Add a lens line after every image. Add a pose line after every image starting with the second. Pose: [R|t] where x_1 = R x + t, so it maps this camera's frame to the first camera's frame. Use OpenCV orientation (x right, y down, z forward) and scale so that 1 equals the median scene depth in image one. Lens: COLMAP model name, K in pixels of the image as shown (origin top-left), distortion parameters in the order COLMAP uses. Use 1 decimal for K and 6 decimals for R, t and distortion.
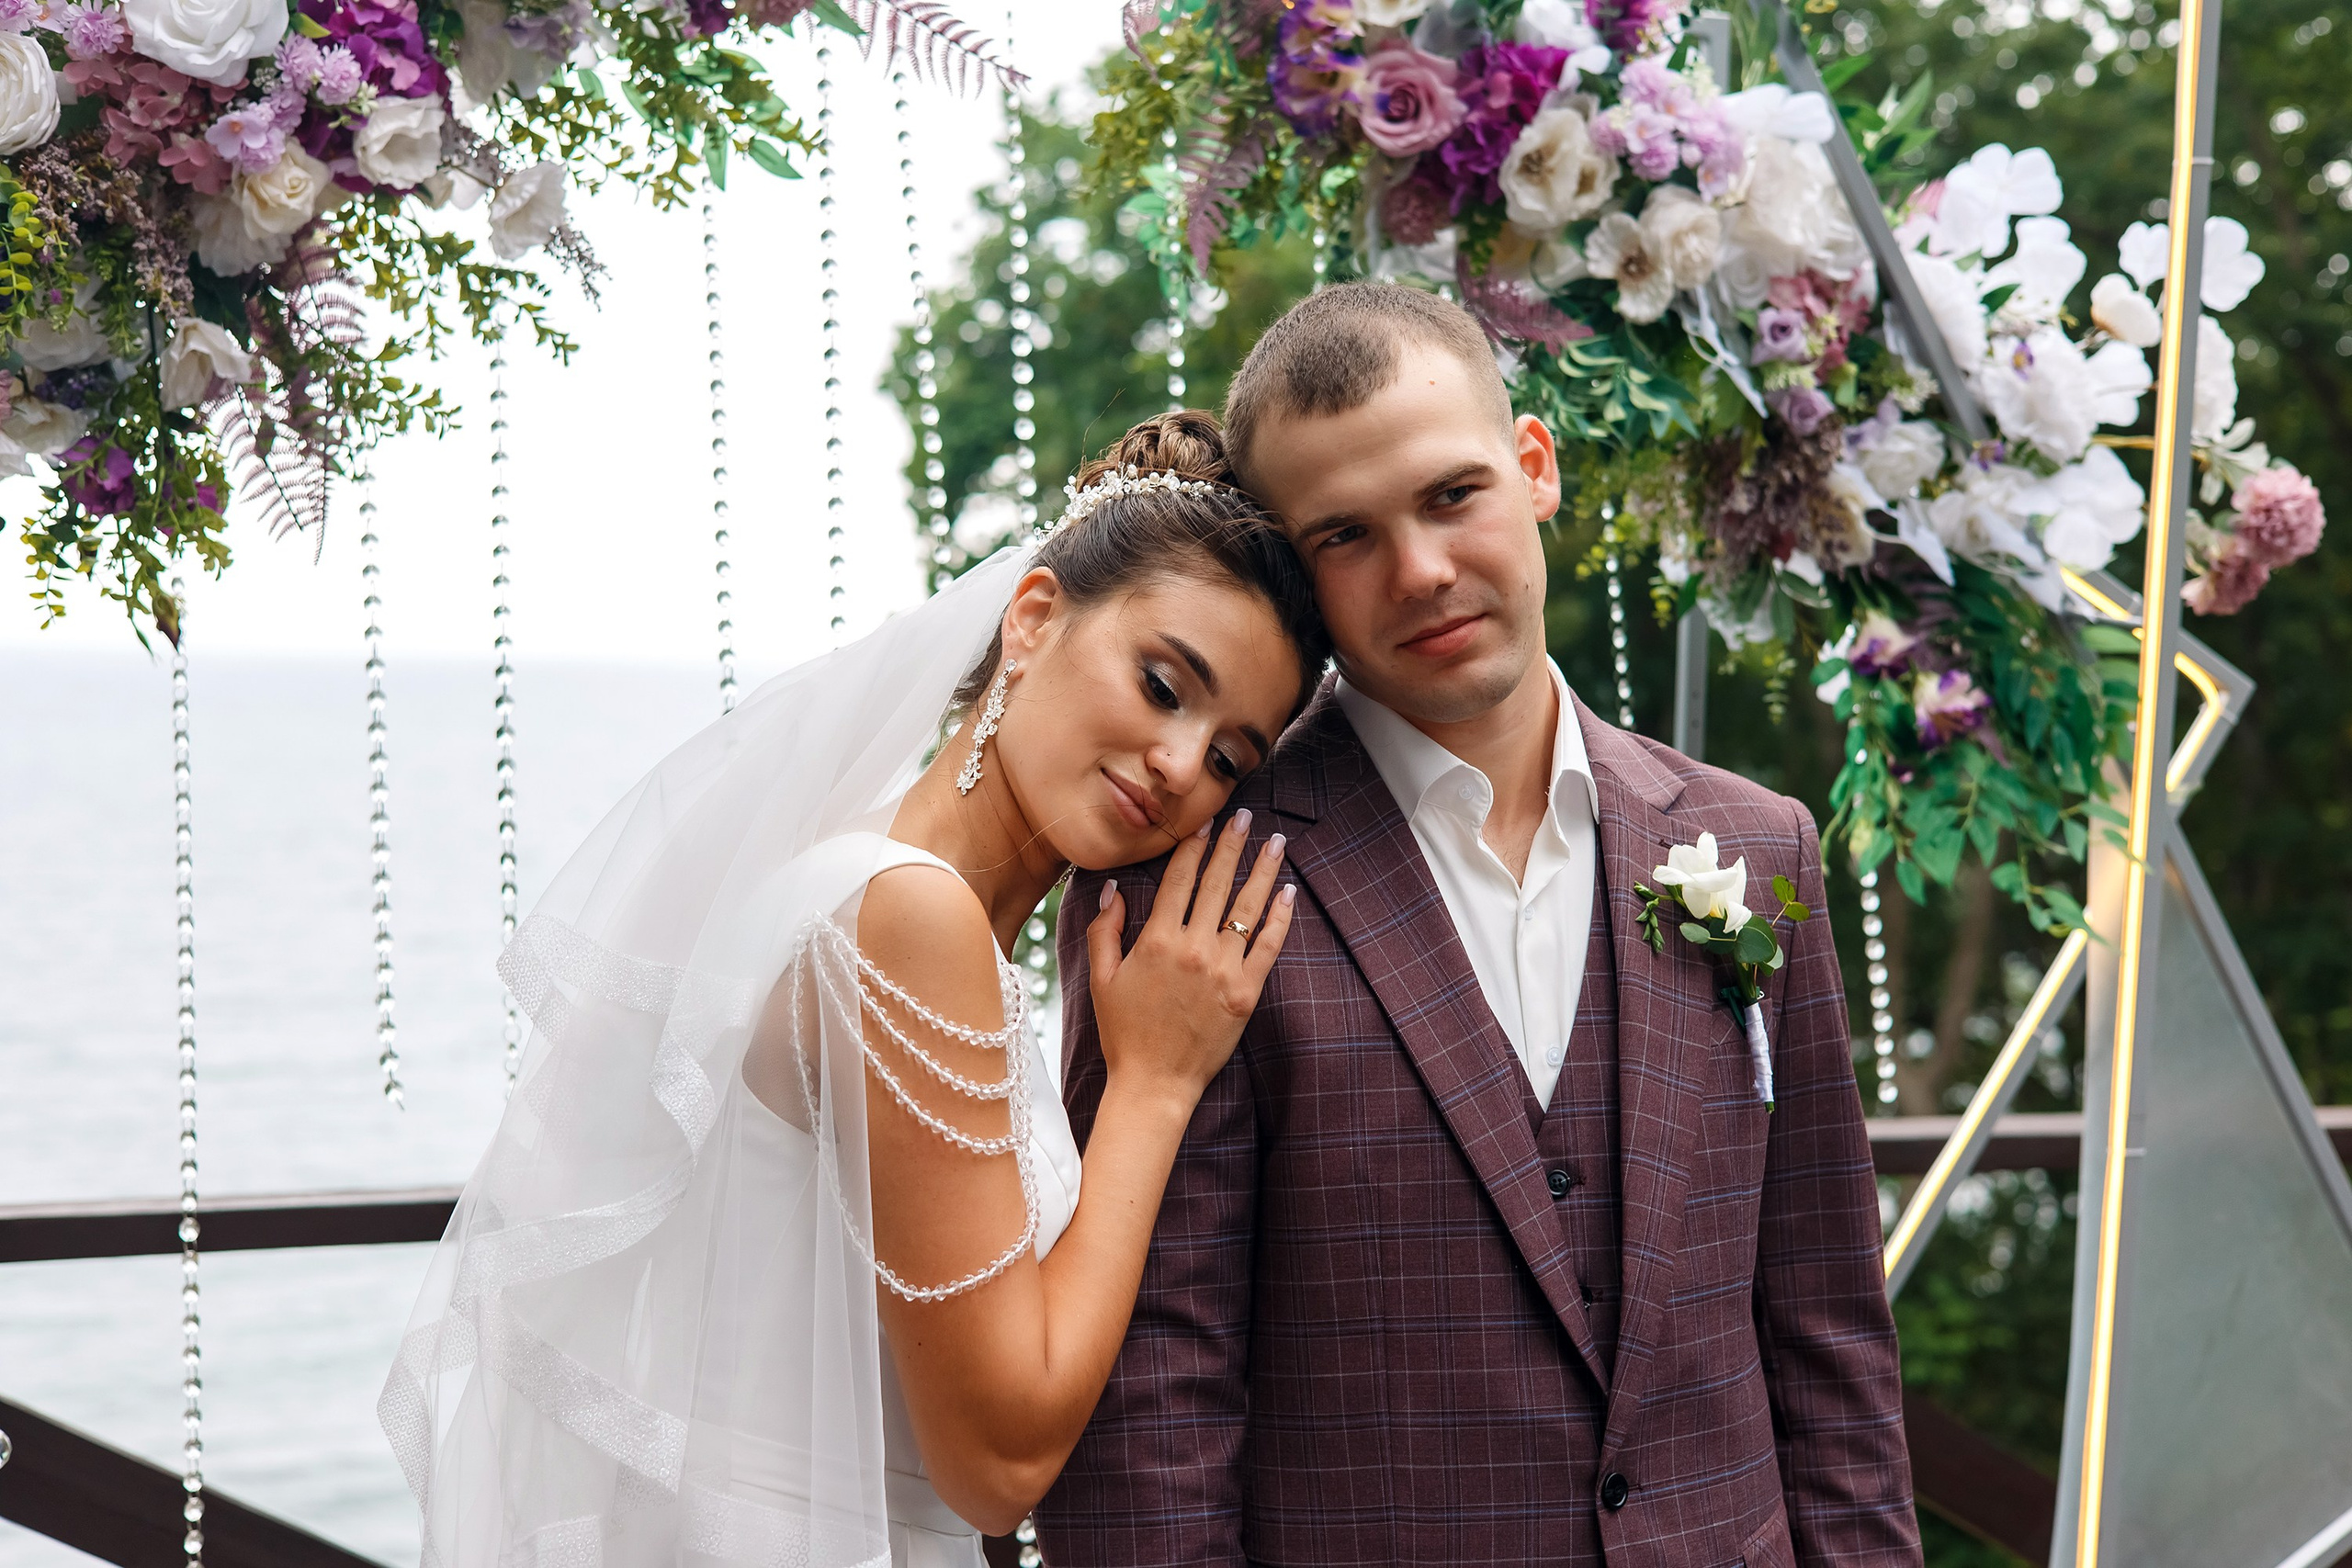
lens RADIAL K [[3620.5, 0, 1169.8], [0, 3620.5, 784.6], [0, 0, 1]] dist [0.004745, 0.104369]
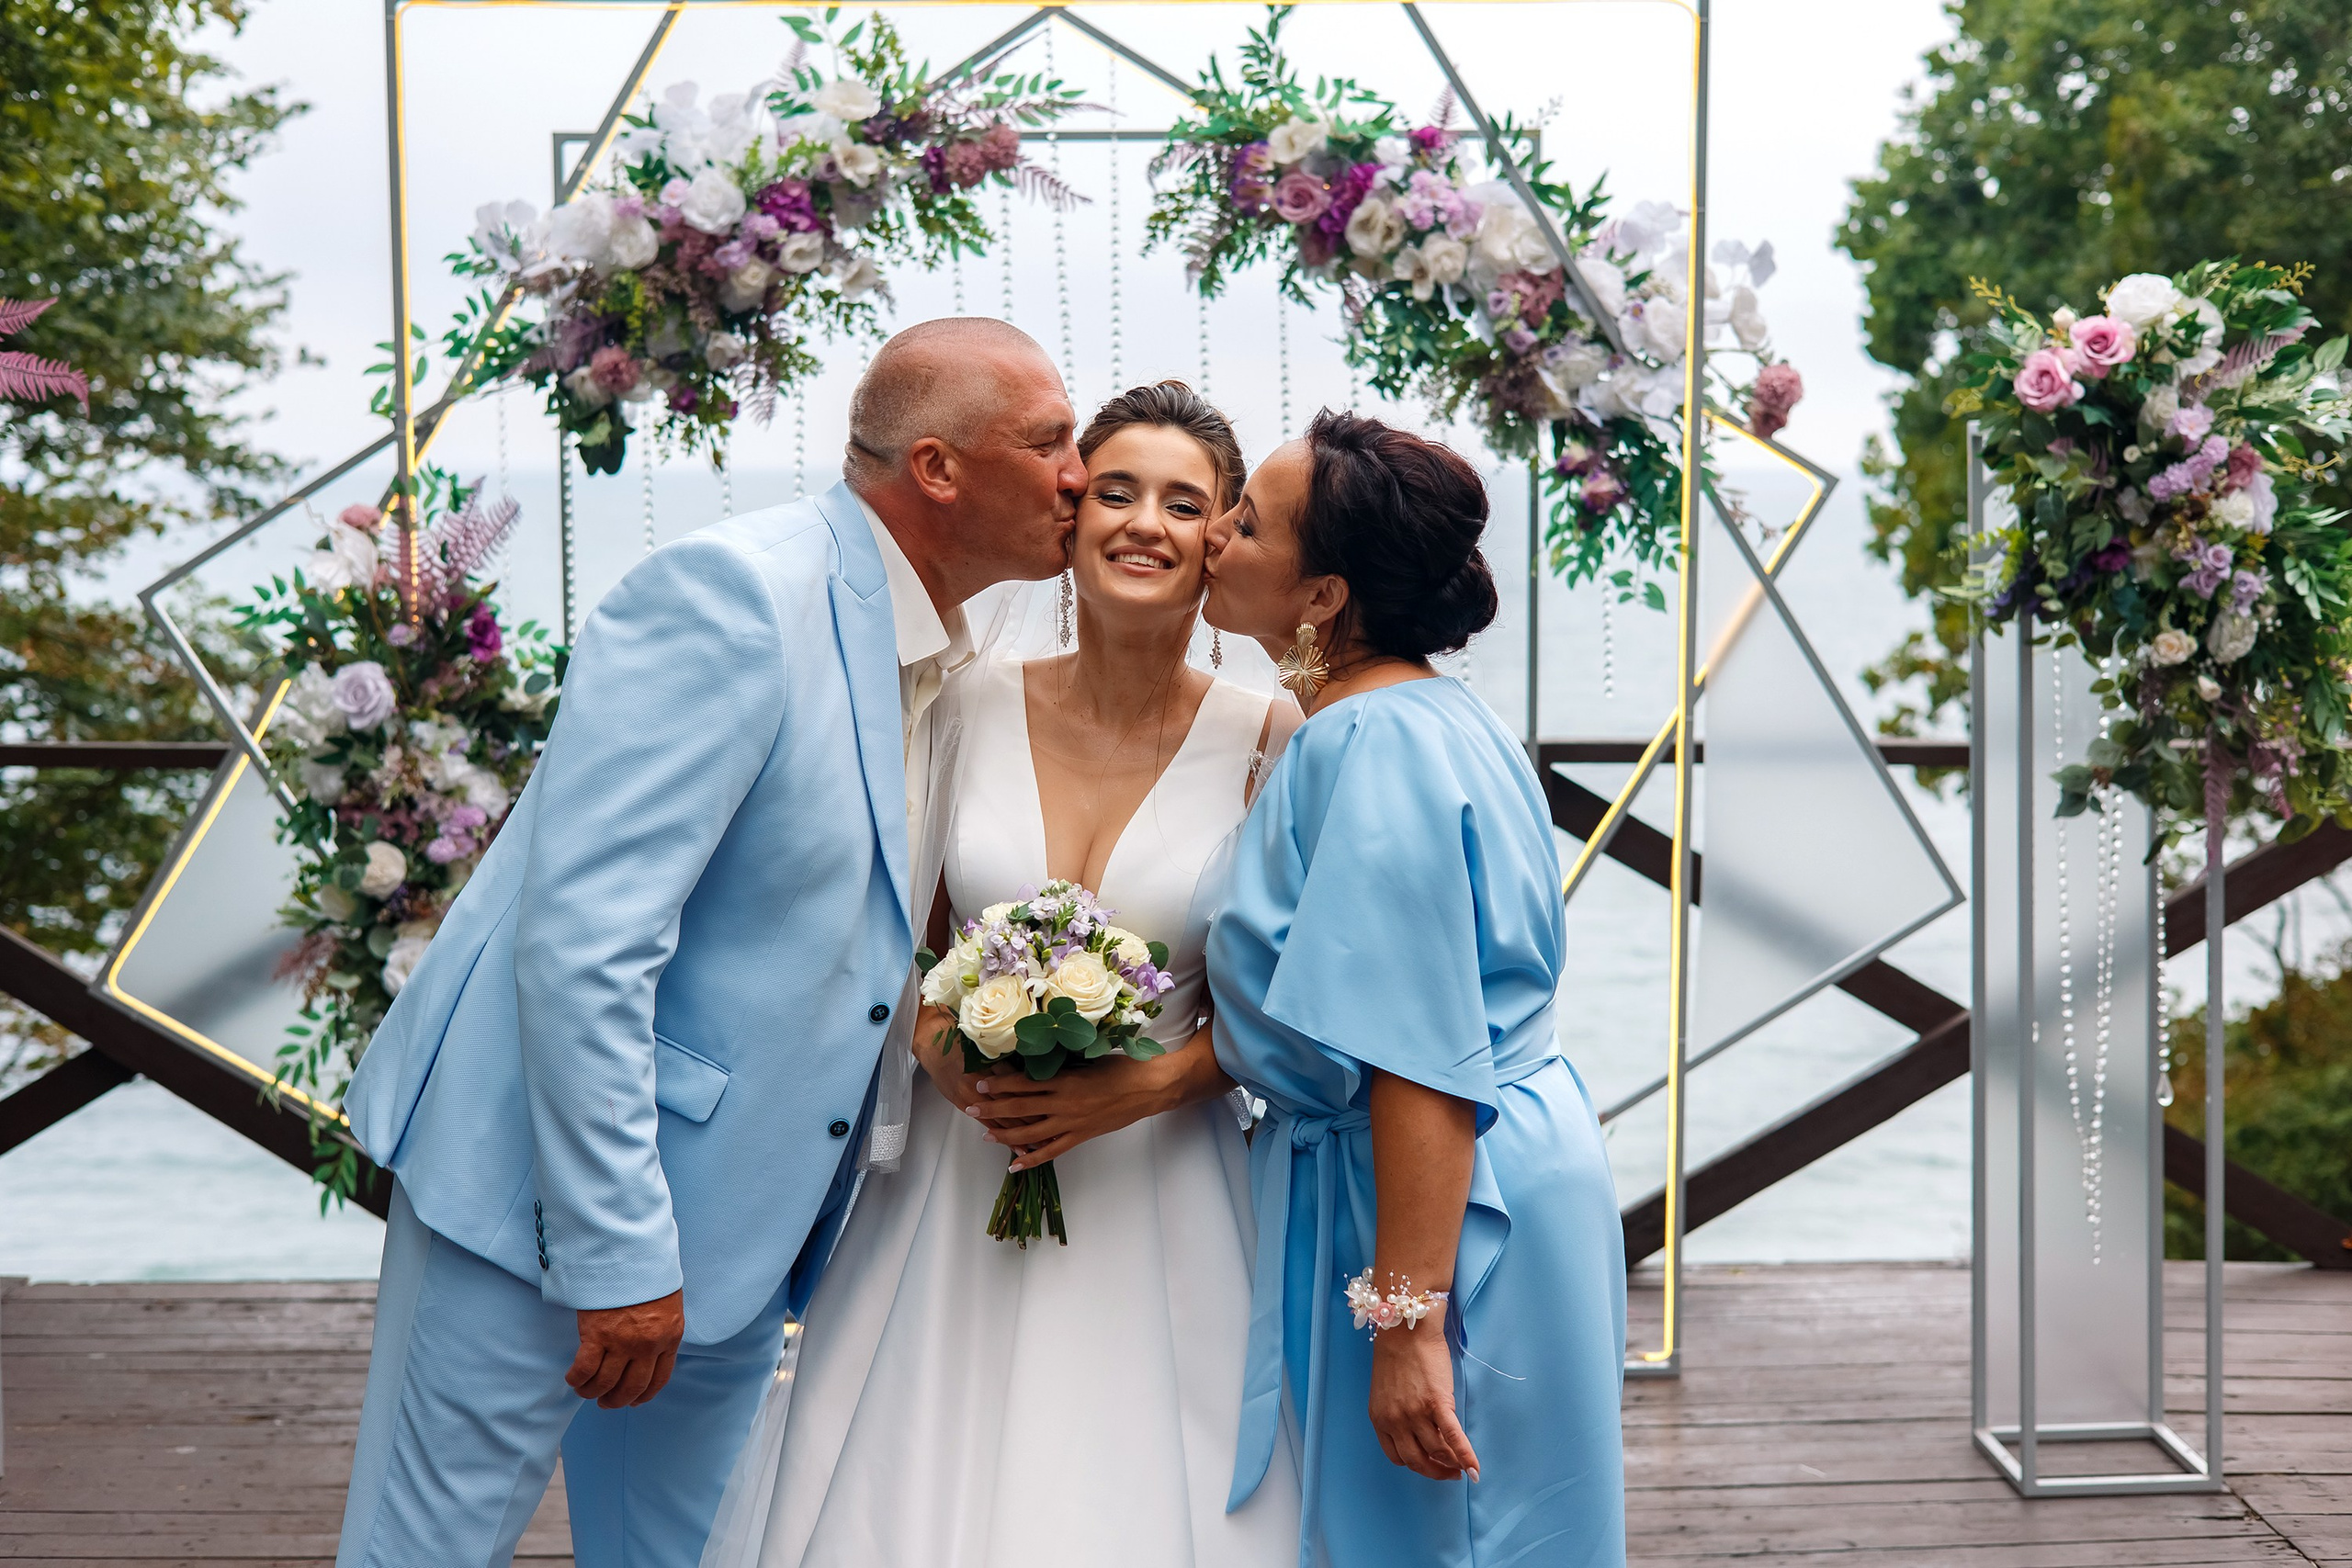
lens RADIAL K [[3490.6, 0, 1179.9], [0, 3490.6, 779.5], [0, 0, 1]] dist [0.022907, -0.036255]
pose [[0.945879, 0.015372, -0.324156, 0.698859], [0.000802, 0.998764, 0.049703, 0.046128], [0.324520, -0.047273, 0.944697, -0.983930]]
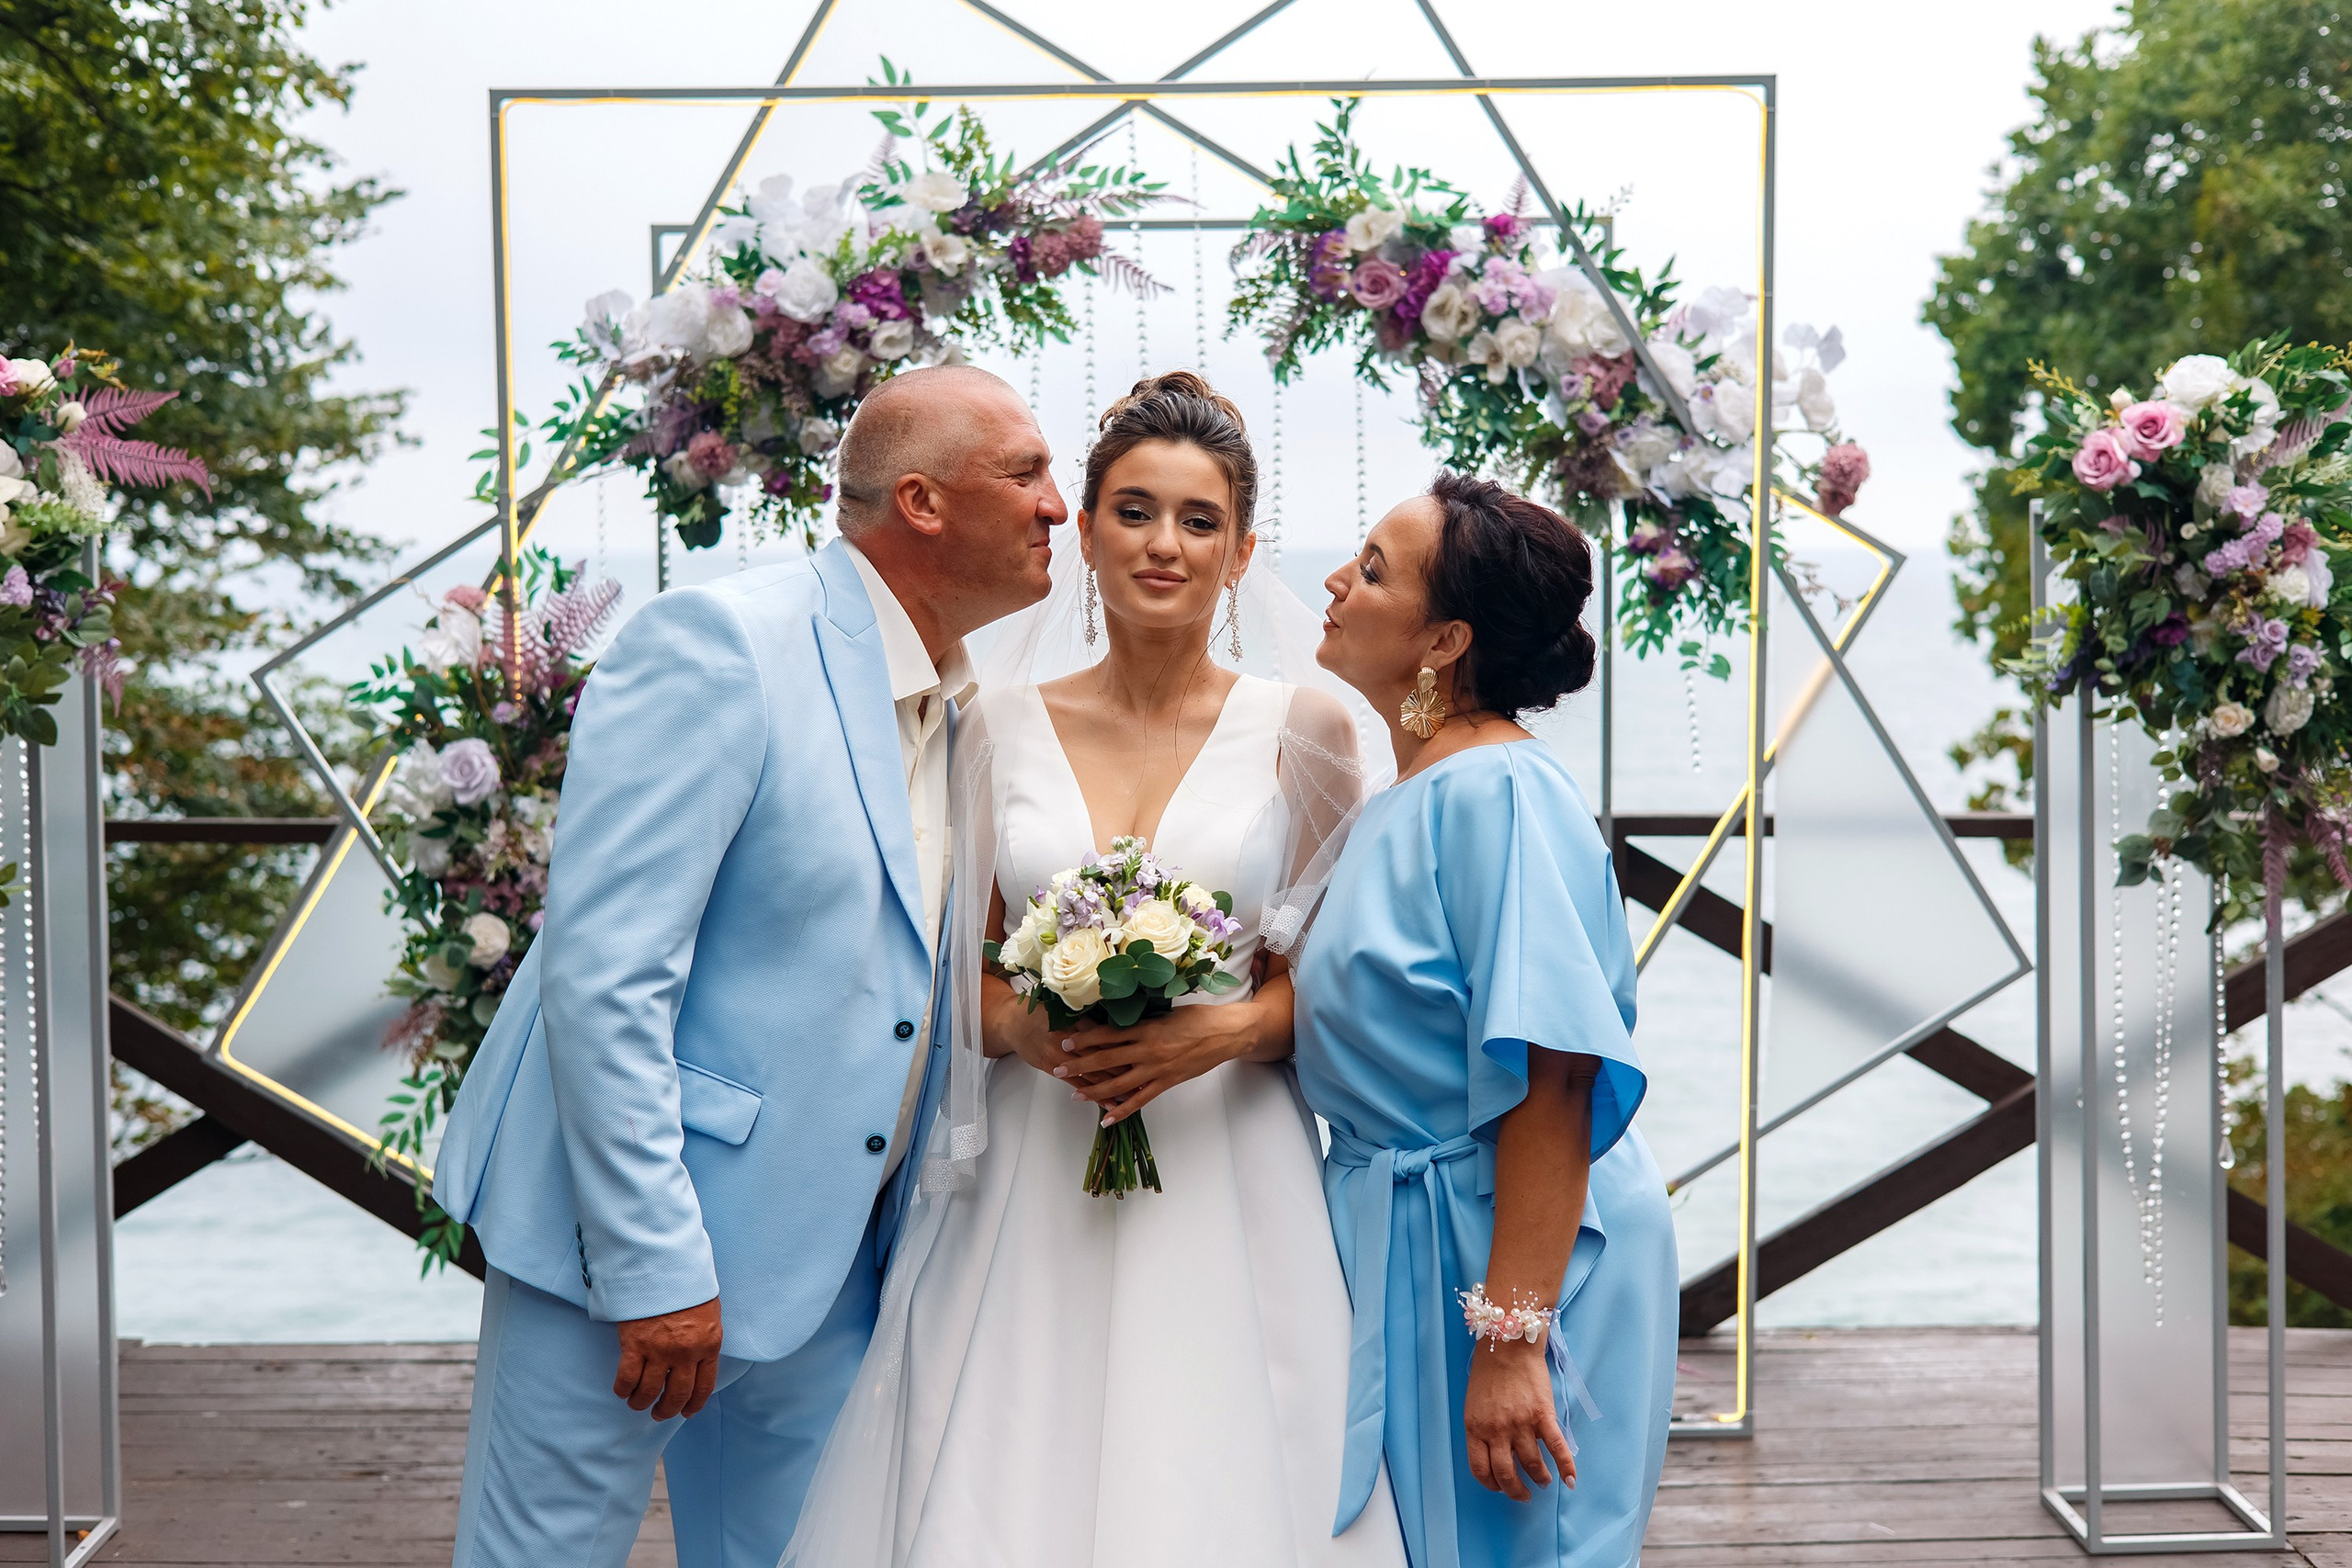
lens RADIAL K [[3516.4, 0, 1187.4], [0, 3516.4, 831.3], [0, 0, 1]] dist [-0.006469, 0.208185]
pose [[0.938977, 0.011296, -0.343796, 0.720864], [0.003320, 0.999117, 0.041895, 0.047030], [0.343965, -0.040480, 0.938109, -1.048666]]
